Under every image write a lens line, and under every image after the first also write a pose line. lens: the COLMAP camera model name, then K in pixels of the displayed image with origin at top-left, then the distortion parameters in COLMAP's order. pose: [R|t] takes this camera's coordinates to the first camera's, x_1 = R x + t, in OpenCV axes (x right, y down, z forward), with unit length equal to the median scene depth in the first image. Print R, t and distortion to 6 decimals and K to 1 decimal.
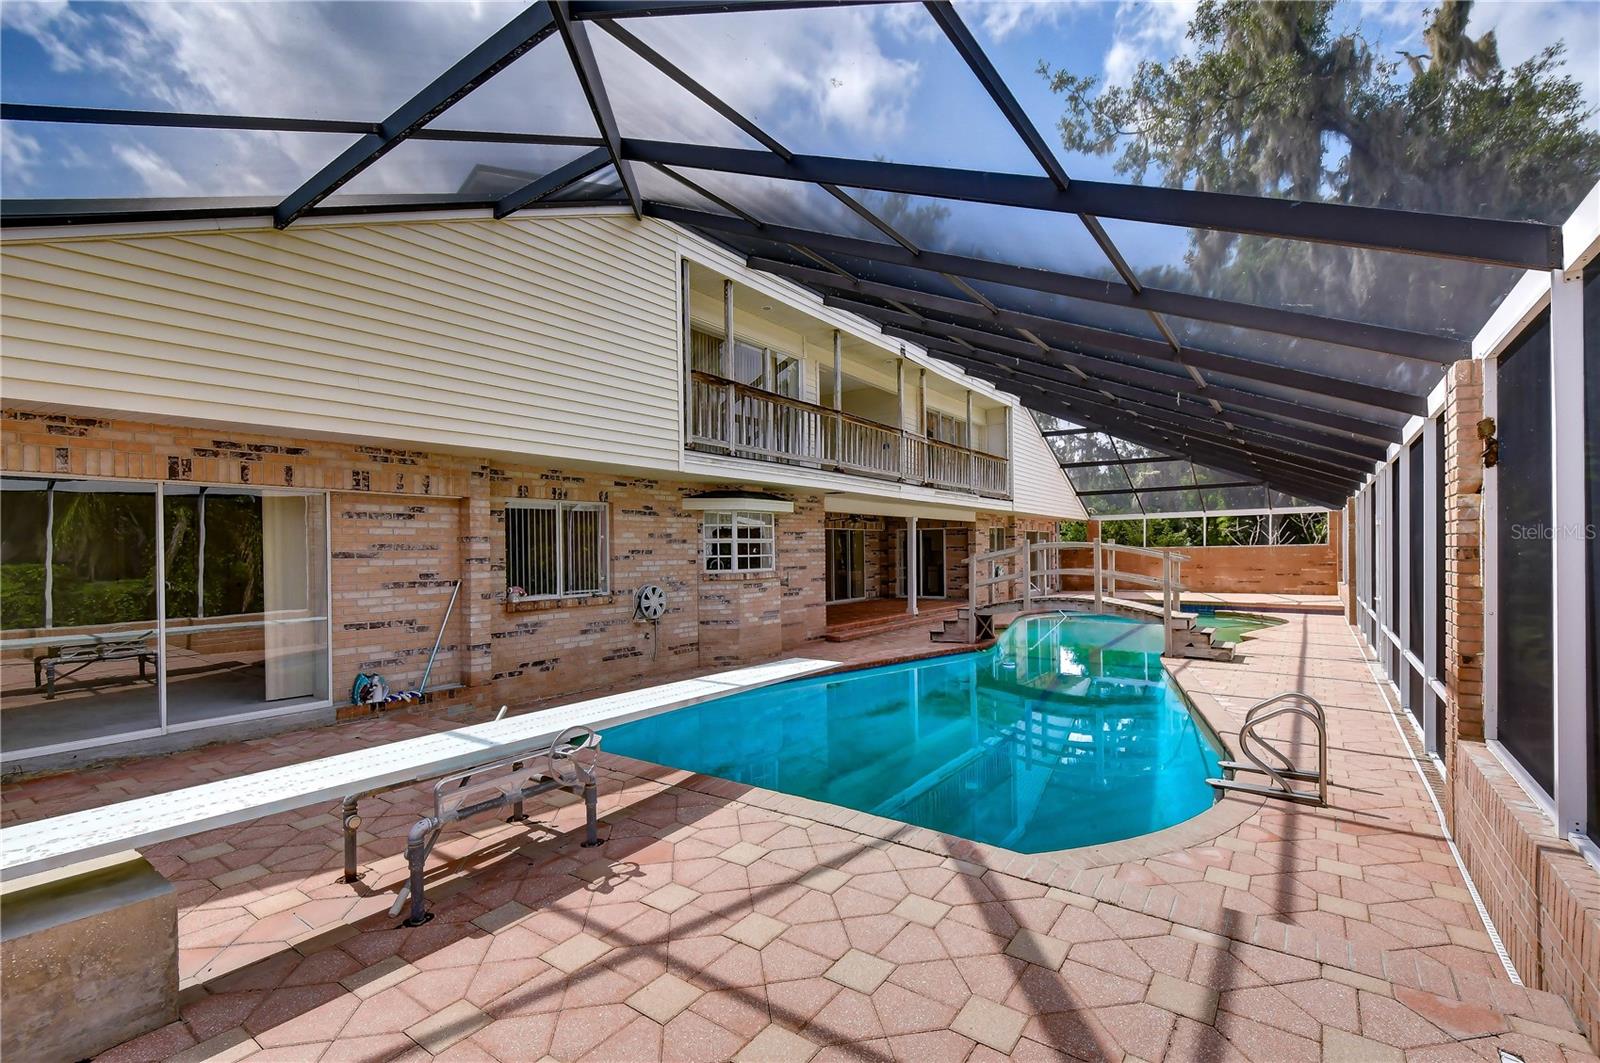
lens RADIAL K [[702.1, 0, 805.6], [0, 702.1, 539.7], [0, 0, 1]] dist [-0.010642, -0.001898]
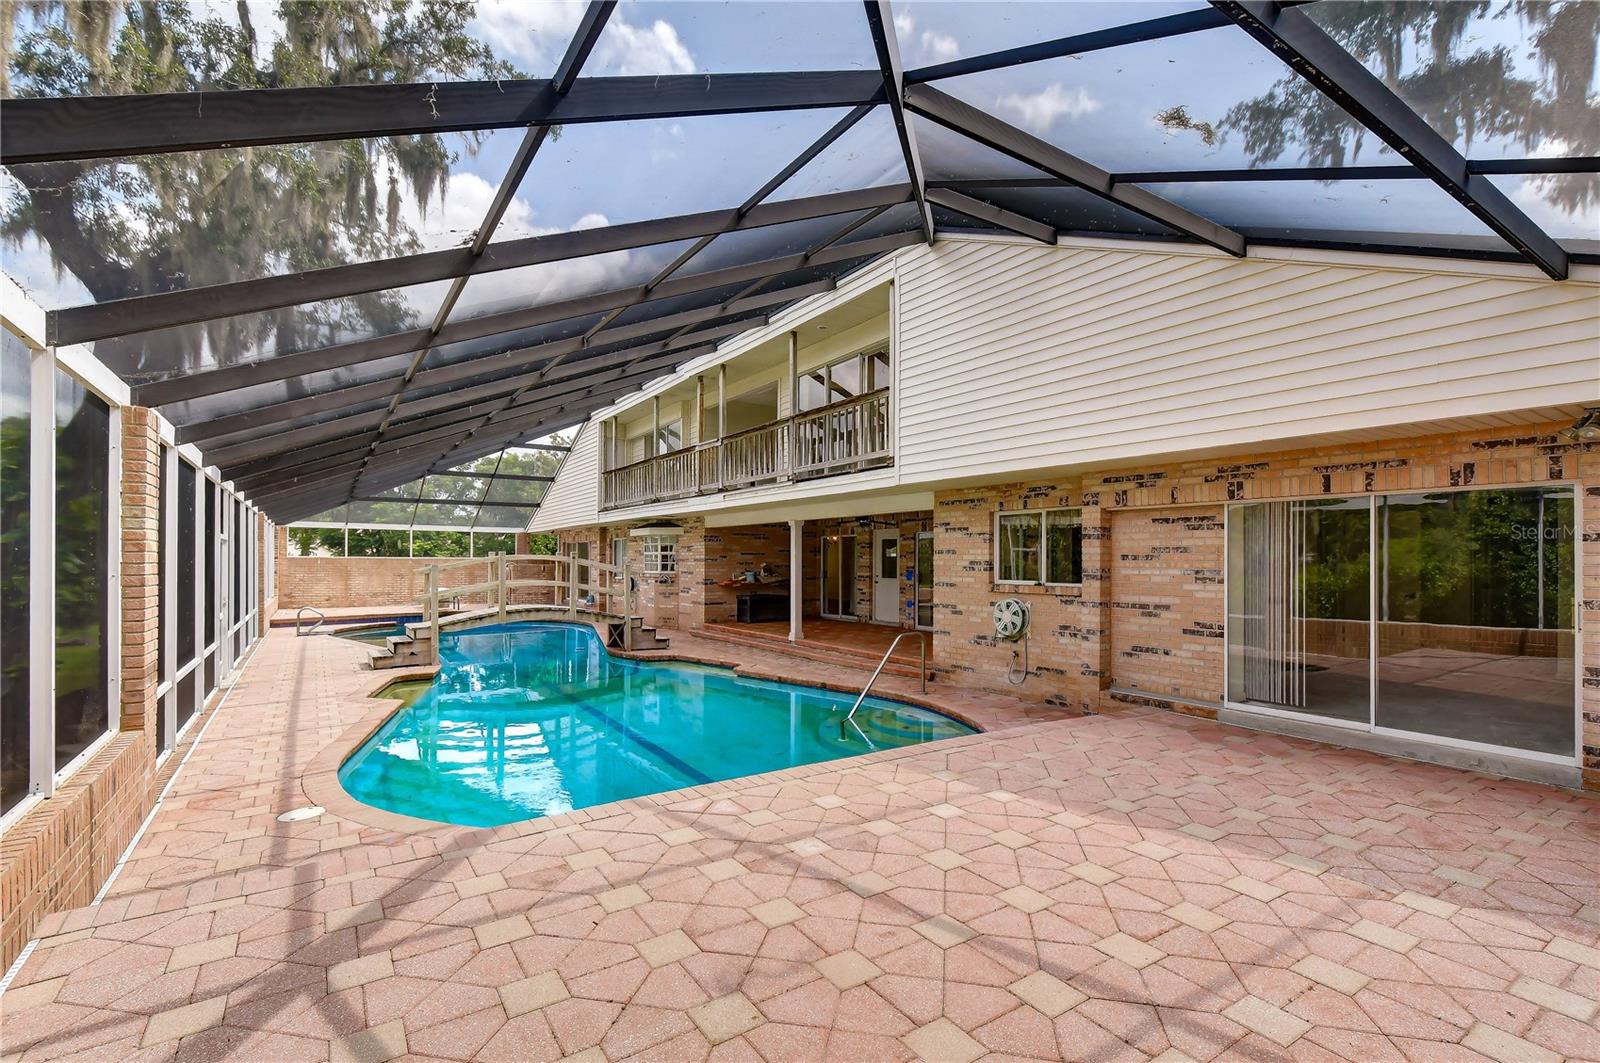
lens RADIAL K [[702.1, 0, 807.4], [0, 702.1, 558.5], [0, 0, 1]] dist [-0.010642, -0.001898]
pose [[-0.317359, -0.001679, -0.948304, 0.834017], [0.013233, 0.999893, -0.006199, 0.016522], [0.948213, -0.014516, -0.317303, 1.154966]]
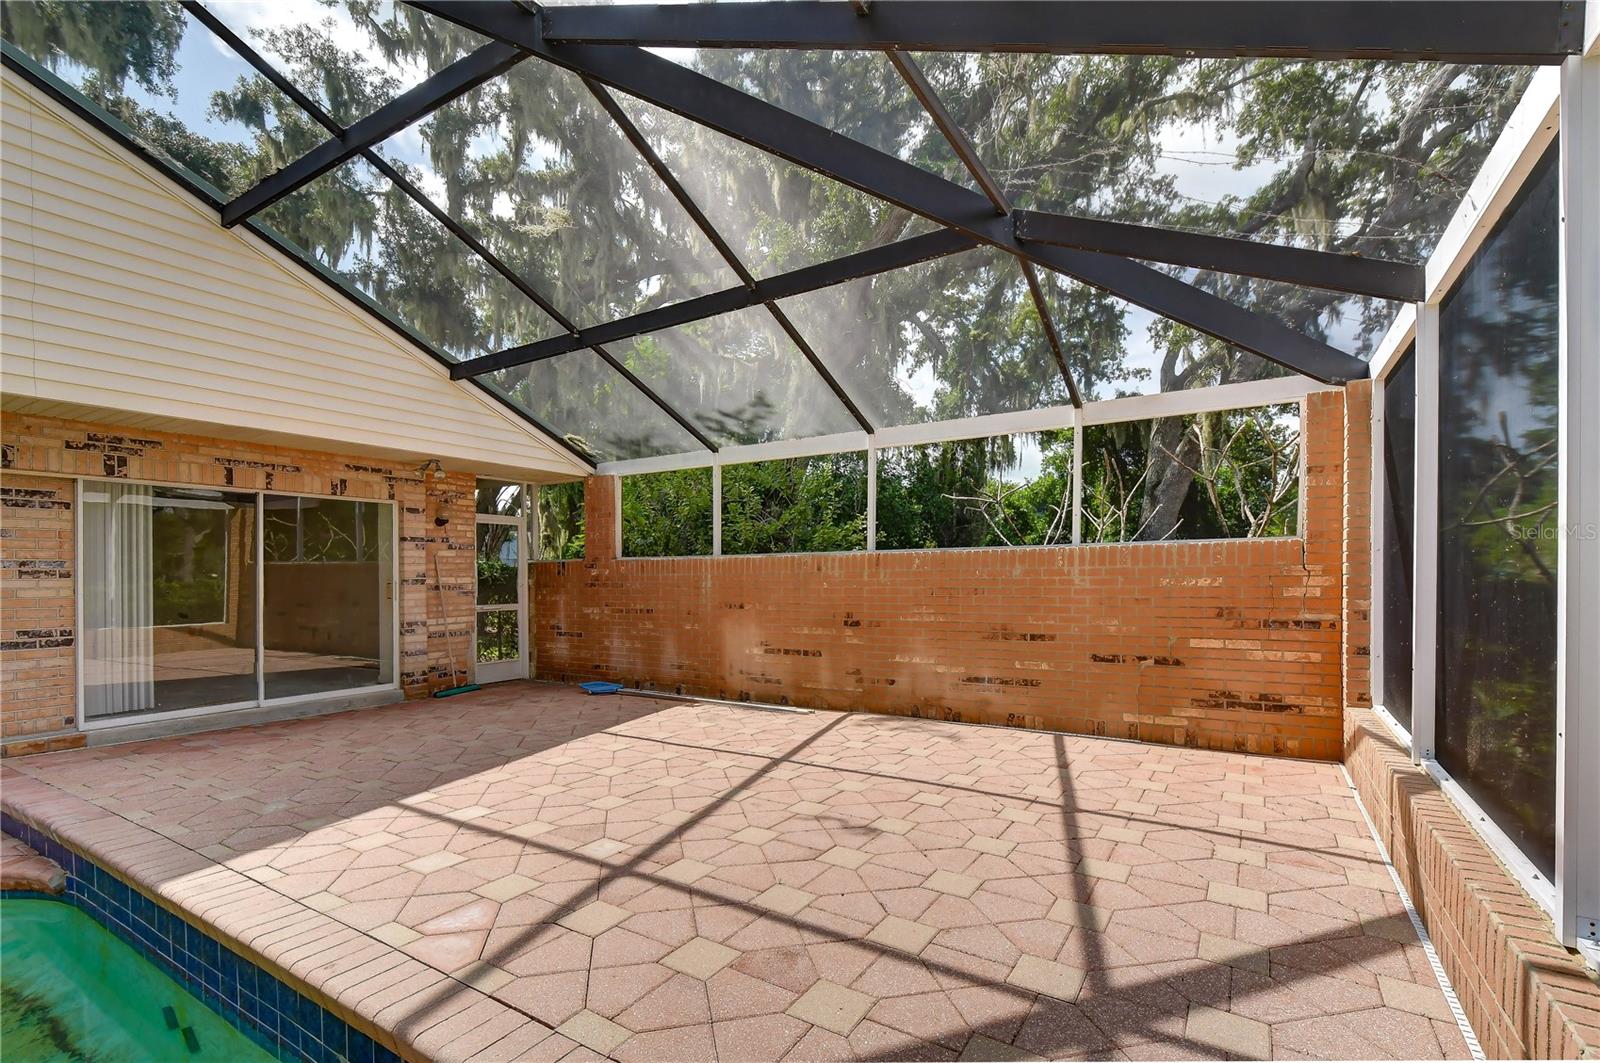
lens RADIAL K [[702.1, 0, 773.0], [0, 702.1, 577.8], [0, 0, 1]] dist [-0.010642, -0.001898]
pose [[0.999276, -0.000807, 0.038039, 0.779691], [-0.000089, 0.999723, 0.023540, 0.019308], [-0.038048, -0.023526, 0.998999, 1.068817]]
